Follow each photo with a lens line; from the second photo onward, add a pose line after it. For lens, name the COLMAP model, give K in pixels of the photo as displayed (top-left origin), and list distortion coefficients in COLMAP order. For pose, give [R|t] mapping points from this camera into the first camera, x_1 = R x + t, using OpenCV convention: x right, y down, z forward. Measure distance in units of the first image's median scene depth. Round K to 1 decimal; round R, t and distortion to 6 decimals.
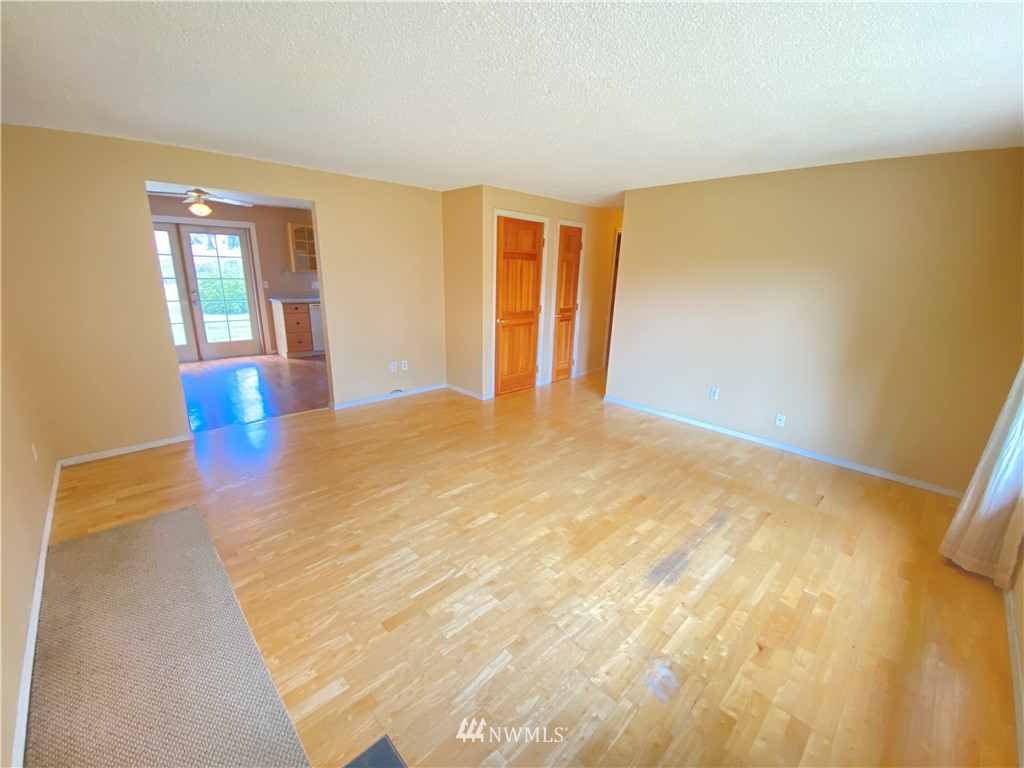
lens RADIAL K [[413.8, 0, 507.6], [0, 413.8, 383.4], [0, 0, 1]] dist [0.000052, -0.000045]
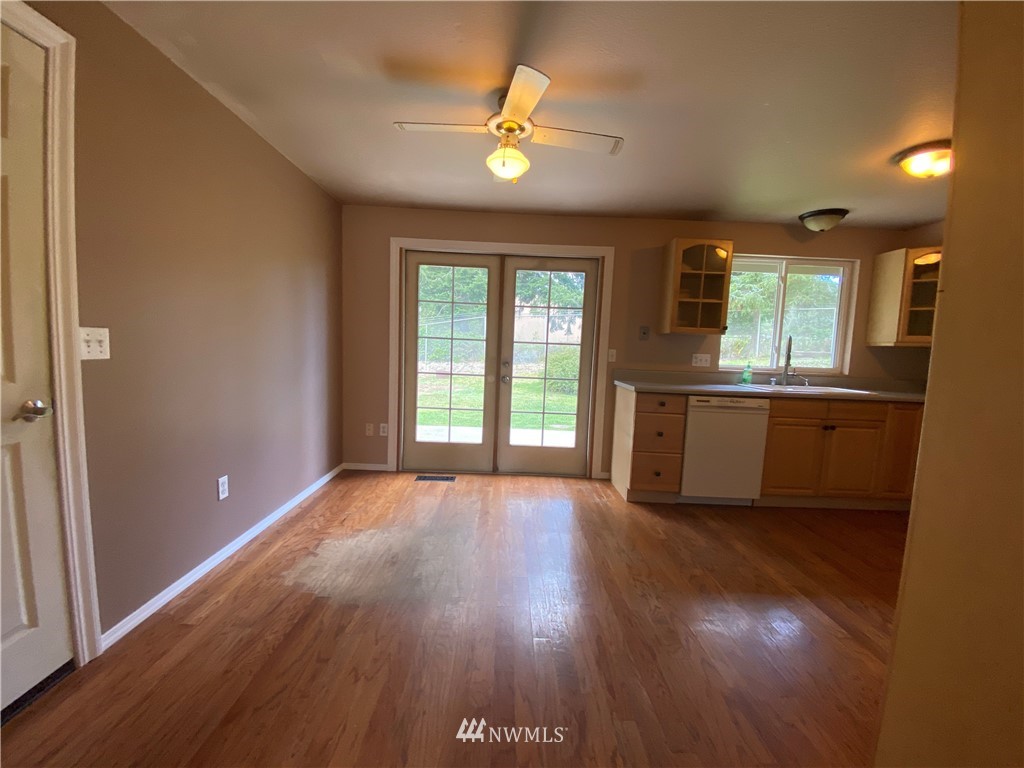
lens RADIAL K [[413.8, 0, 507.6], [0, 413.8, 383.4], [0, 0, 1]] dist [0.000052, -0.000045]
pose [[0.732623, 0.065918, -0.677436, -0.350055], [-0.202233, 0.971432, -0.124183, -0.119174], [0.649897, 0.227979, 0.725024, 0.583033]]
